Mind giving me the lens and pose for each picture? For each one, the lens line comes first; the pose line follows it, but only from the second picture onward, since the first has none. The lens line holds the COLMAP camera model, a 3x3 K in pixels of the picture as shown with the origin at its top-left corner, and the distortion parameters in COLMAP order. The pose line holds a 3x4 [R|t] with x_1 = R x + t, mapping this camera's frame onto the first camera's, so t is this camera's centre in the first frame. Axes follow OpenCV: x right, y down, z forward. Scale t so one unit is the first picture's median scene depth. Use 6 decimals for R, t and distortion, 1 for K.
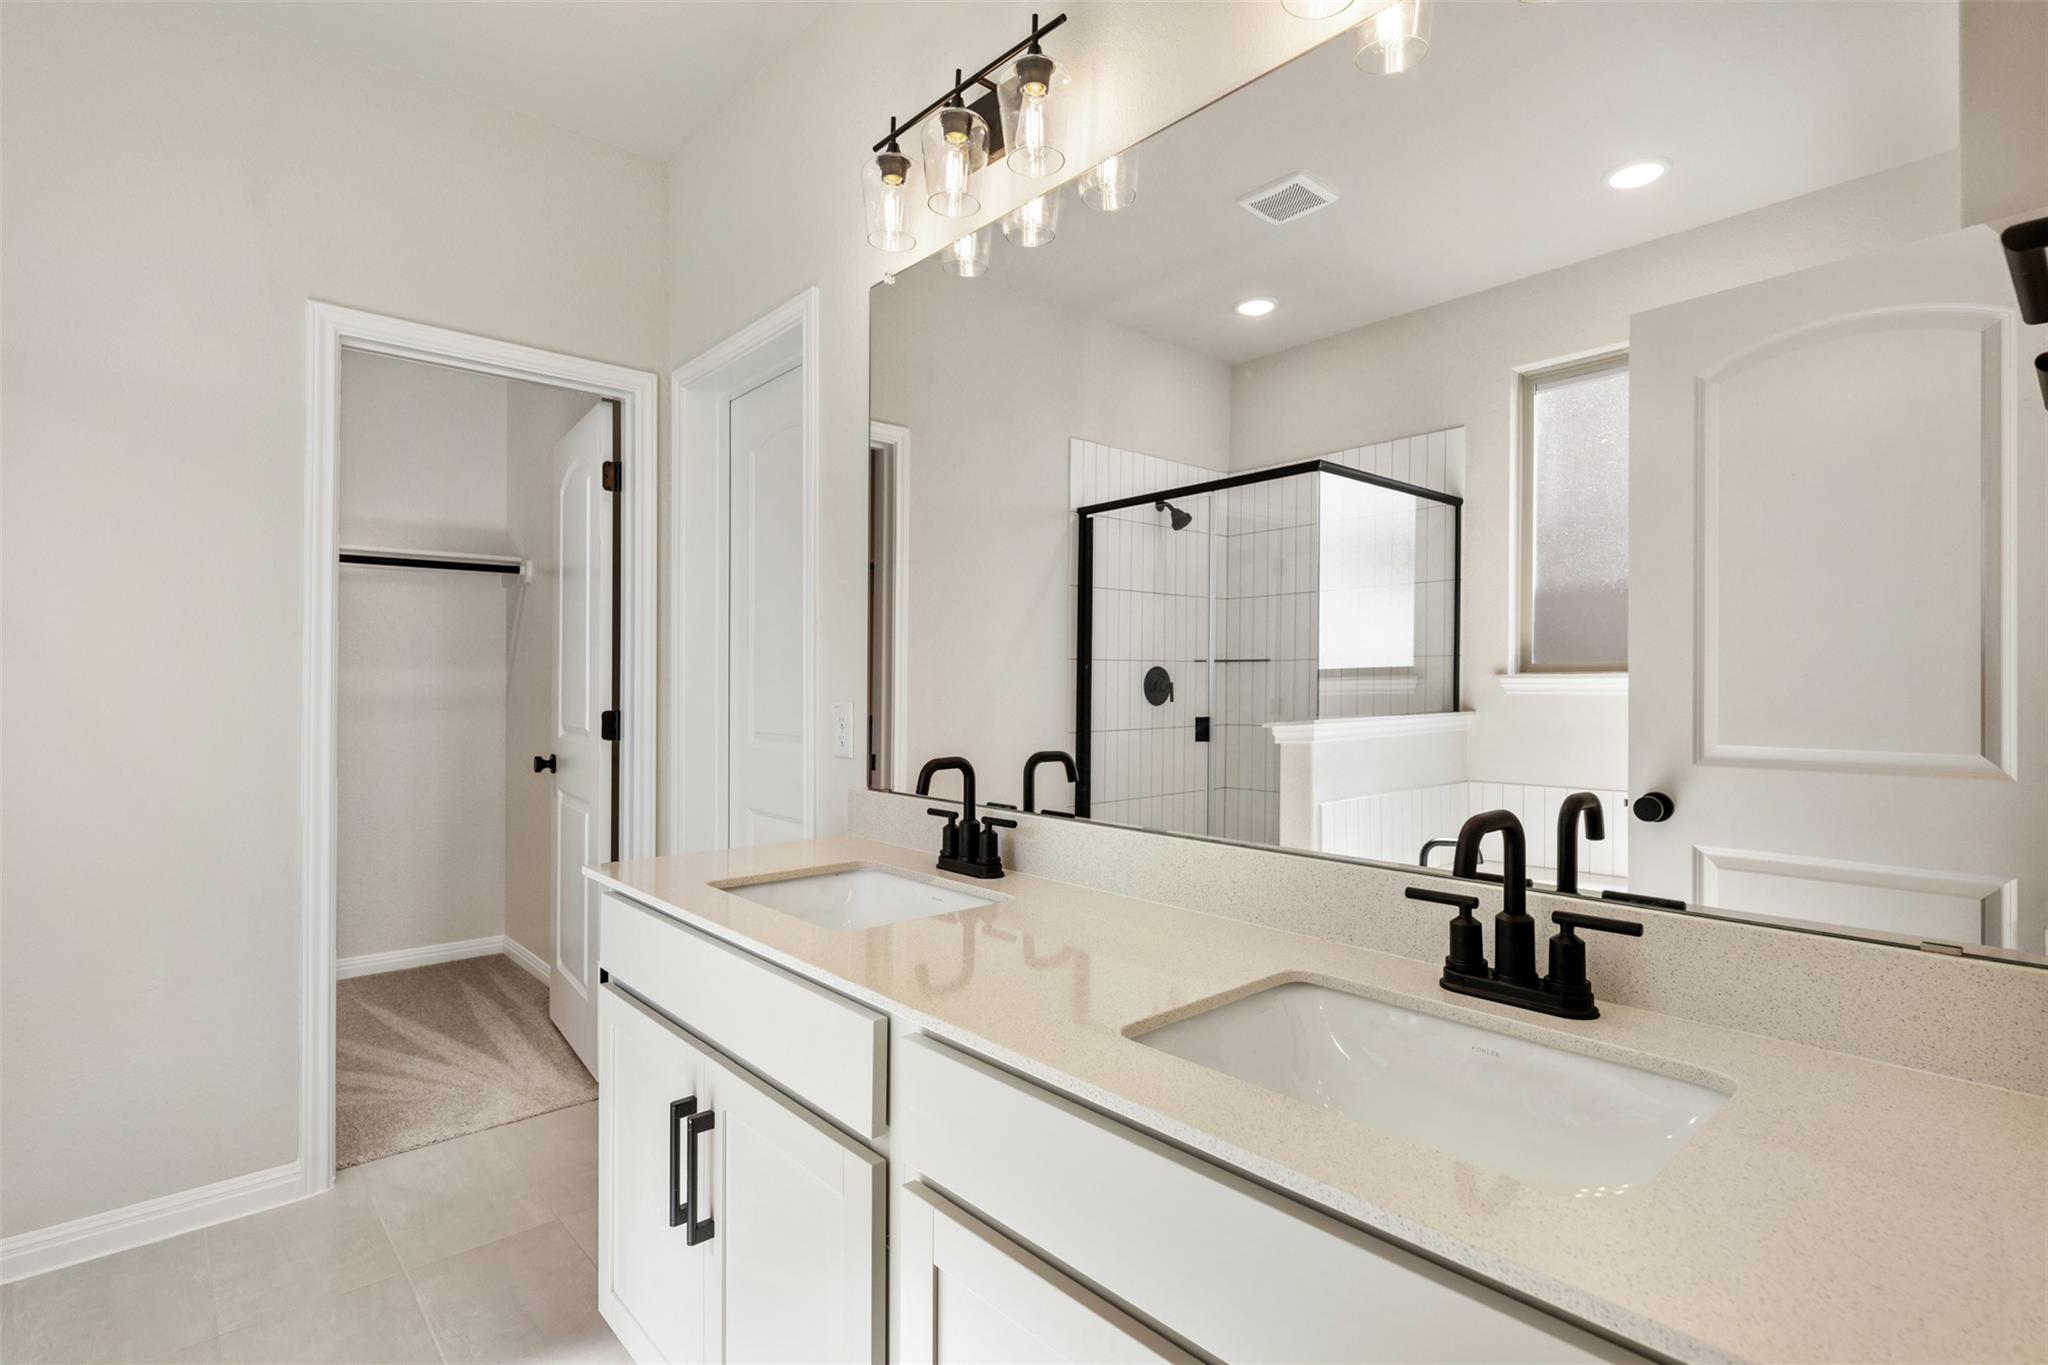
lens RADIAL K [[983.2, 0, 1025.4], [0, 983.2, 692.3], [0, 0, 1]] dist [-0.004438, 0.000644]
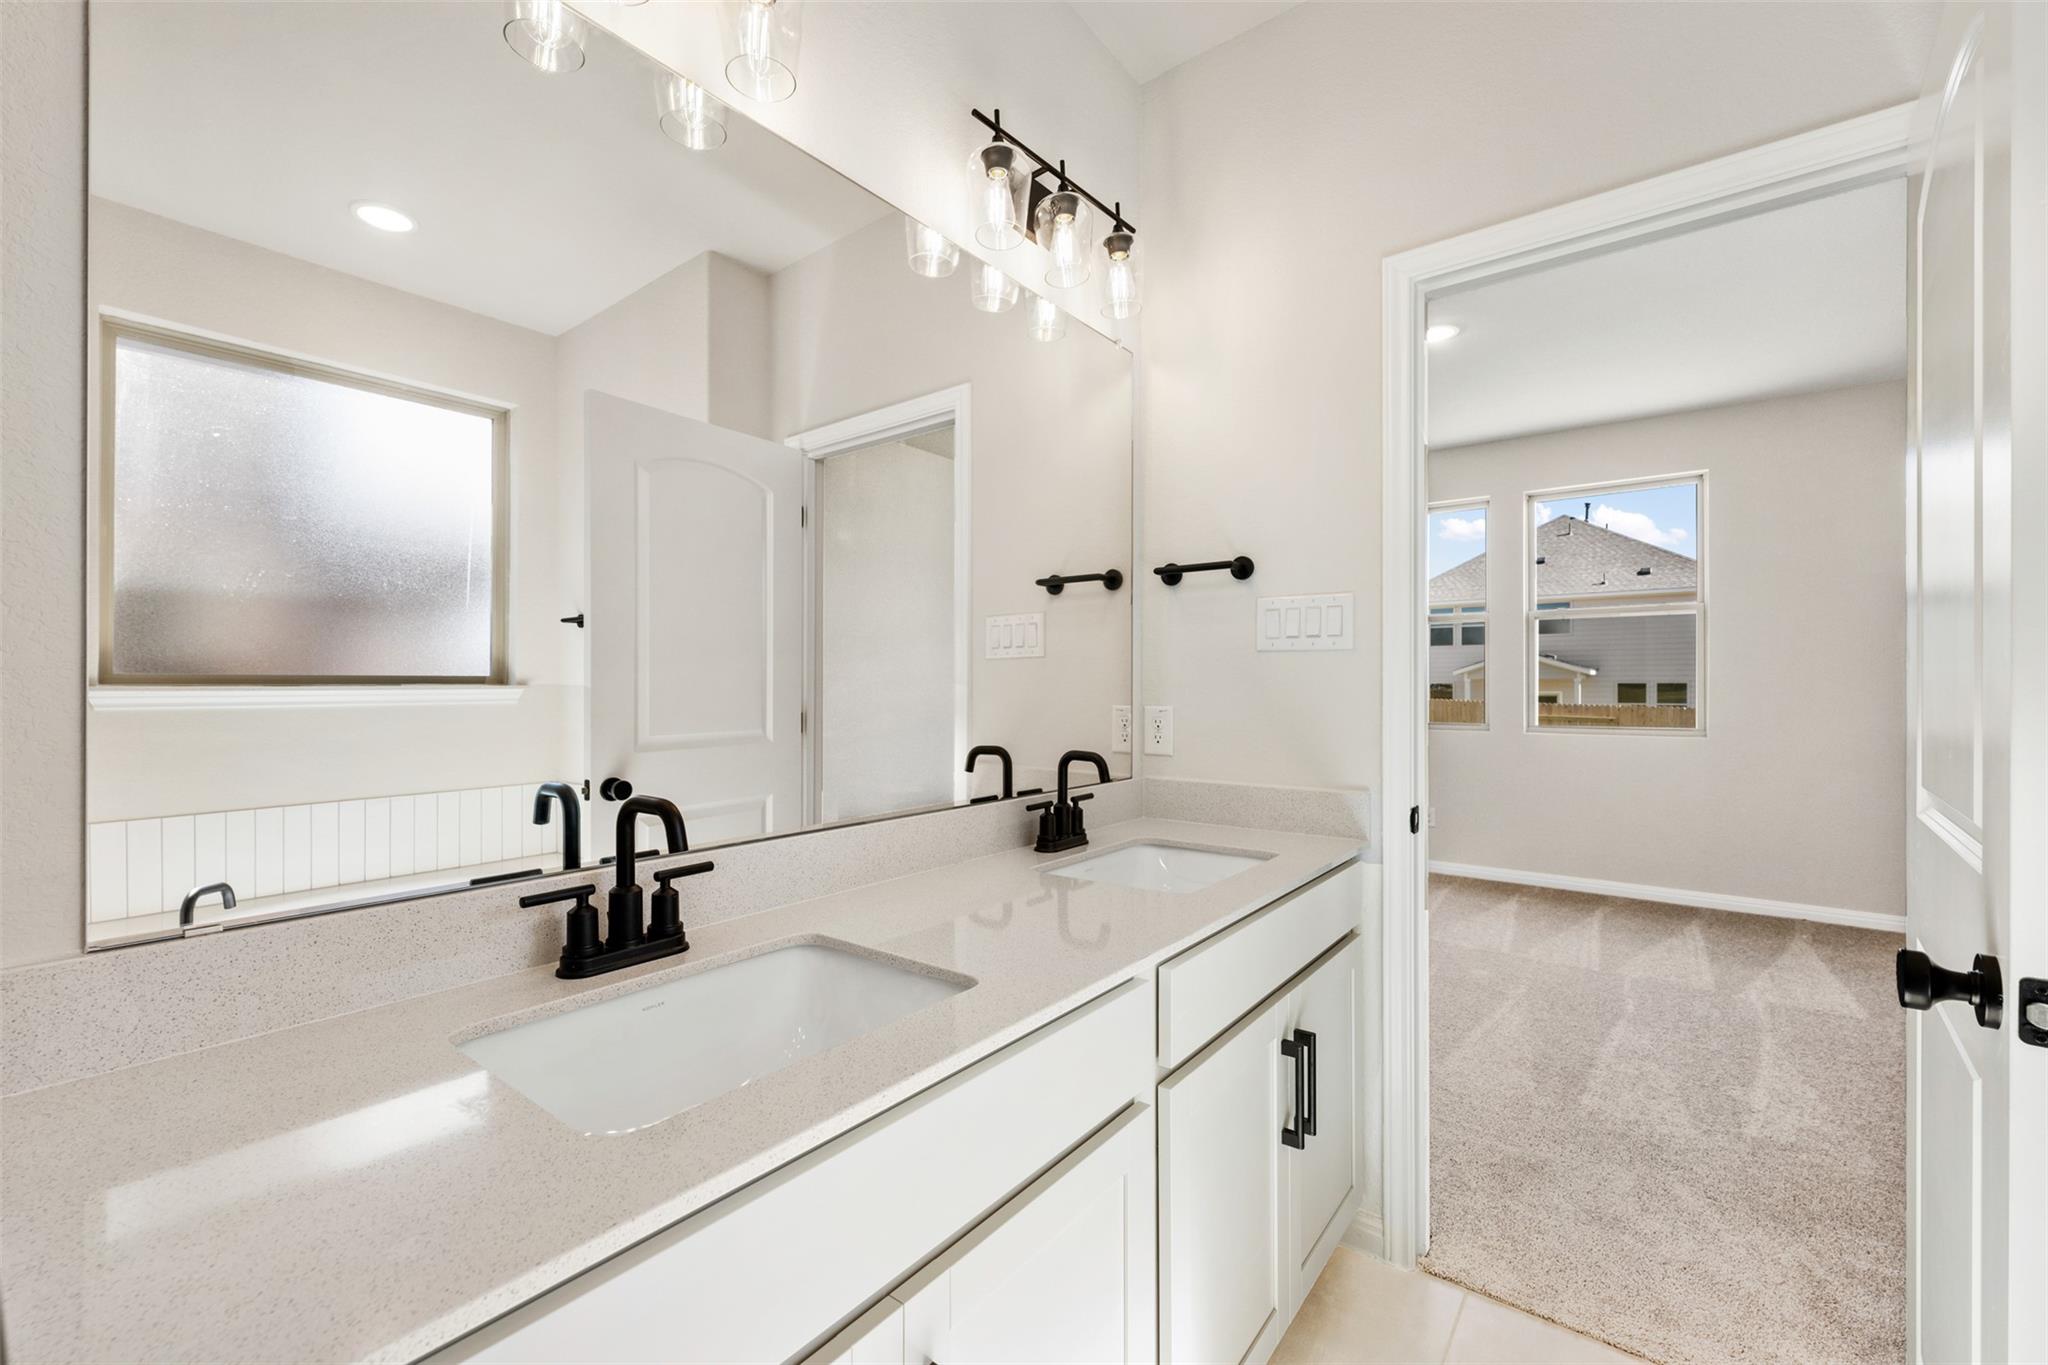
lens RADIAL K [[853.1, 0, 1026.0], [0, 853.1, 684.4], [0, 0, 1]] dist [-0.000853, 0.001097]
pose [[-0.184820, 0.006266, 0.982752, -0.623440], [0.019770, 0.999801, -0.002657, -0.005606], [-0.982574, 0.018937, -0.184907, 0.732184]]
